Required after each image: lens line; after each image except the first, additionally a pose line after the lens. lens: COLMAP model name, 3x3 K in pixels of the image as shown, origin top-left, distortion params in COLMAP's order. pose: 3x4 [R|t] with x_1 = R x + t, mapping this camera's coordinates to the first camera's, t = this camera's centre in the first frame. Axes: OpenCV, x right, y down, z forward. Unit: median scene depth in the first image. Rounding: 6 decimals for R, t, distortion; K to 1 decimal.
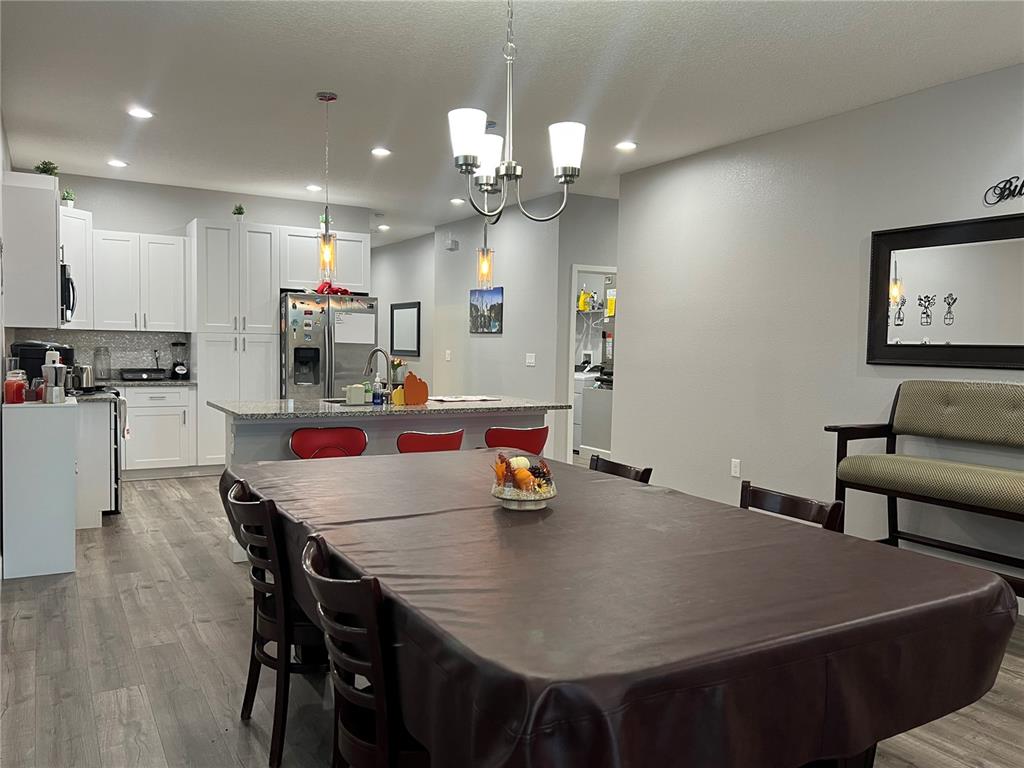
lens RADIAL K [[805.1, 0, 519.4], [0, 805.1, 382.7], [0, 0, 1]] dist [0.060087, -0.054280]
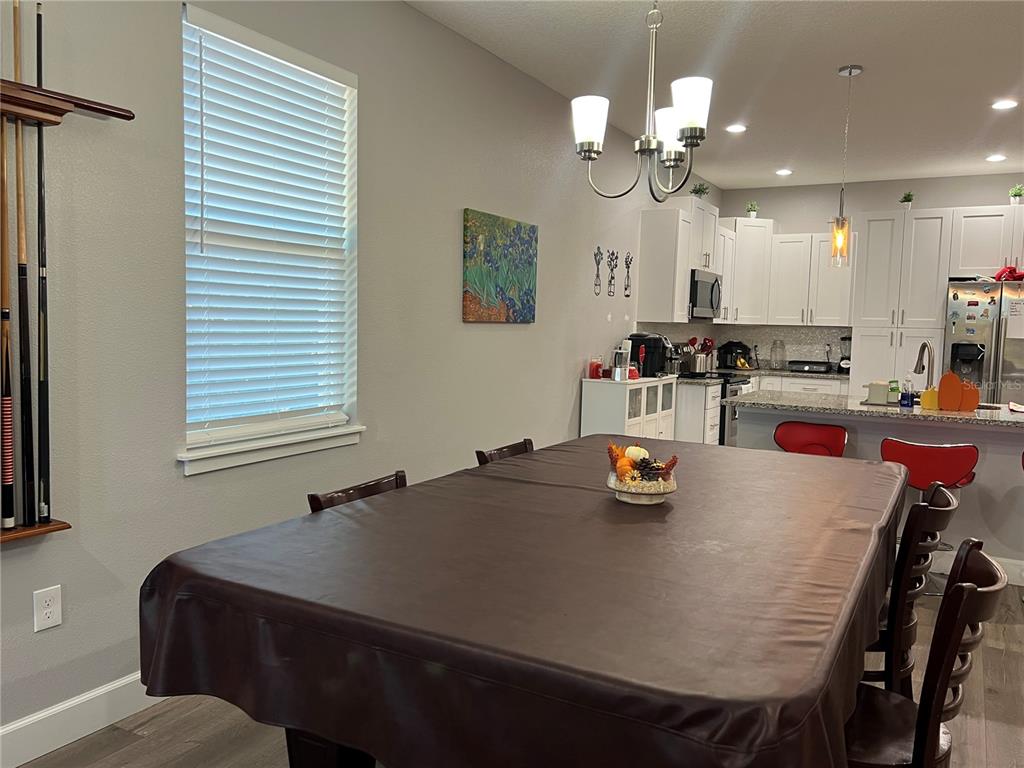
lens RADIAL K [[805.1, 0, 516.0], [0, 805.1, 384.1], [0, 0, 1]] dist [0.060087, -0.054280]
pose [[0.512436, 0.058937, -0.856700, 0.252616], [-0.057374, 0.997763, 0.034324, -0.001948], [0.856807, 0.031563, 0.514671, 0.131653]]
